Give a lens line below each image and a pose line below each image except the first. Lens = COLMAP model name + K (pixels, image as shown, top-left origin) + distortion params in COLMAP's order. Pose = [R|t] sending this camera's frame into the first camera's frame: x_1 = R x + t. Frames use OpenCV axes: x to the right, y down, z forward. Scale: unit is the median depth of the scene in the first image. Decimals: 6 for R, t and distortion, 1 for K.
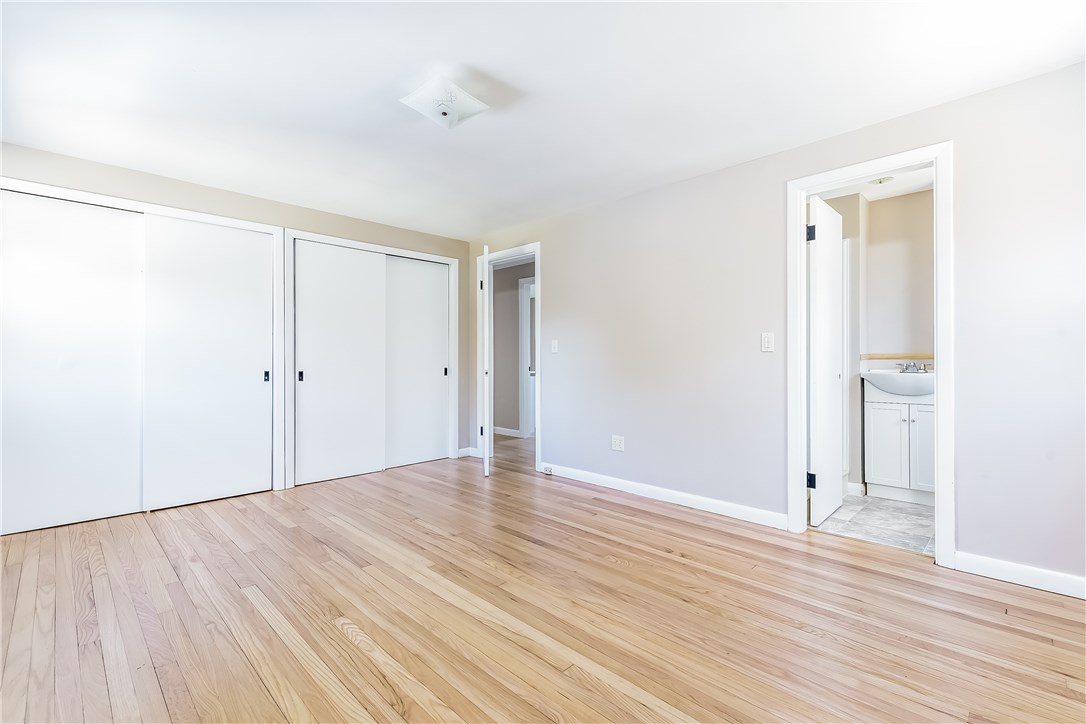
lens RADIAL K [[478.1, 0, 542.0], [0, 478.1, 356.7], [0, 0, 1]] dist [0.002416, 0.000669]
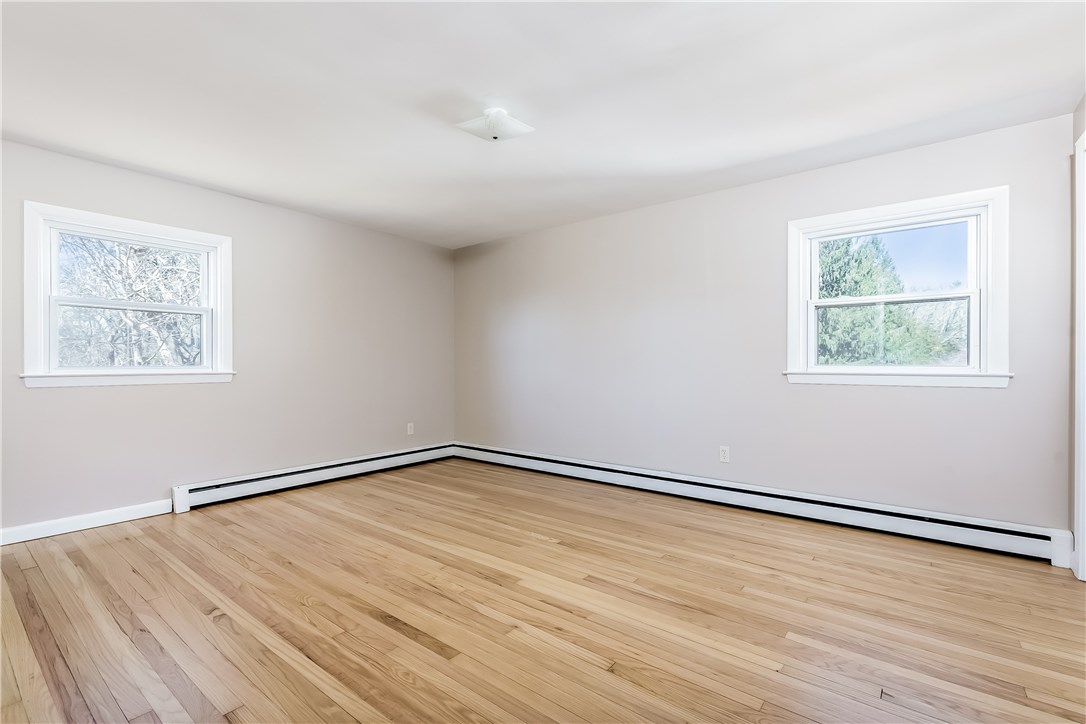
lens RADIAL K [[478.1, 0, 543.1], [0, 478.1, 366.8], [0, 0, 1]] dist [0.002416, 0.000669]
pose [[-0.993065, 0.003551, -0.117517, -0.156894], [0.002912, 0.999980, 0.005604, 0.005898], [0.117535, 0.005223, -0.993055, 1.815469]]
